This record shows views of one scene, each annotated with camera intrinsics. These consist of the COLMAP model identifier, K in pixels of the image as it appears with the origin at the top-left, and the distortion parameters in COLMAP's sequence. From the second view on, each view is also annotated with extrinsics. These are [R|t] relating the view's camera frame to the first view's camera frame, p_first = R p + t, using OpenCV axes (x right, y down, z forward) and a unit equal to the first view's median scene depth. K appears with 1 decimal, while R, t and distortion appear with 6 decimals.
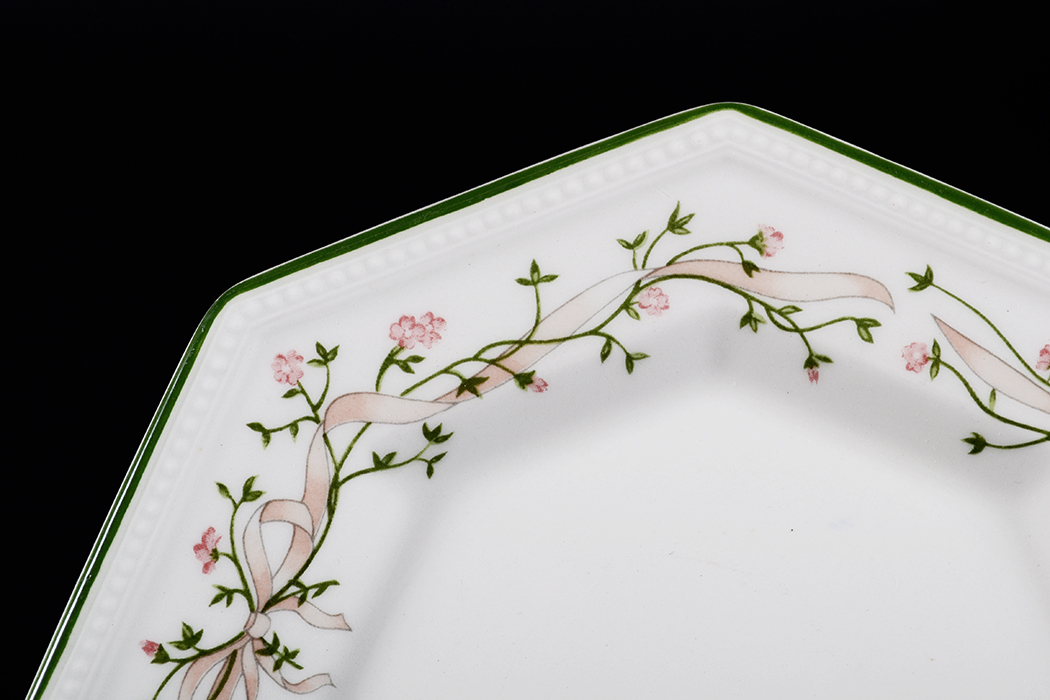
lens RADIAL K [[2384.2, 0, 525.0], [0, 2384.2, 350.0], [0, 0, 1]] dist [0.031770, -0.087911]
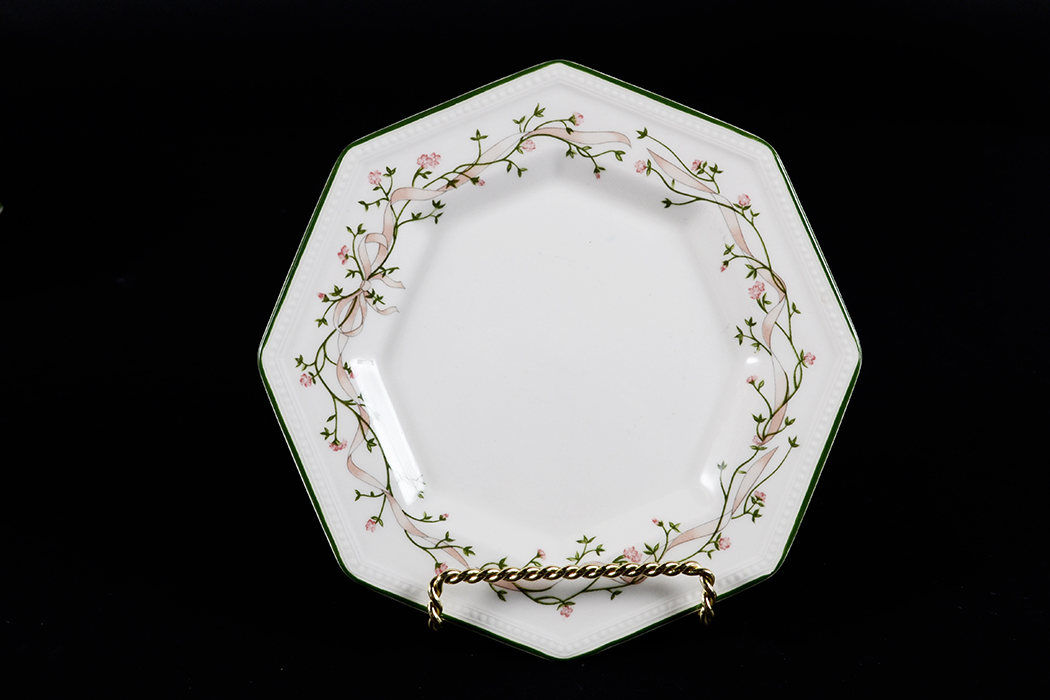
lens RADIAL K [[1578.0, 0, 525.0], [0, 1578.0, 350.0], [0, 0, 1]] dist [0.010457, 0.010367]
pose [[0.999626, -0.026936, 0.004716, 0.037471], [0.026614, 0.997931, 0.058521, 0.089884], [-0.006282, -0.058373, 0.998275, -0.570773]]
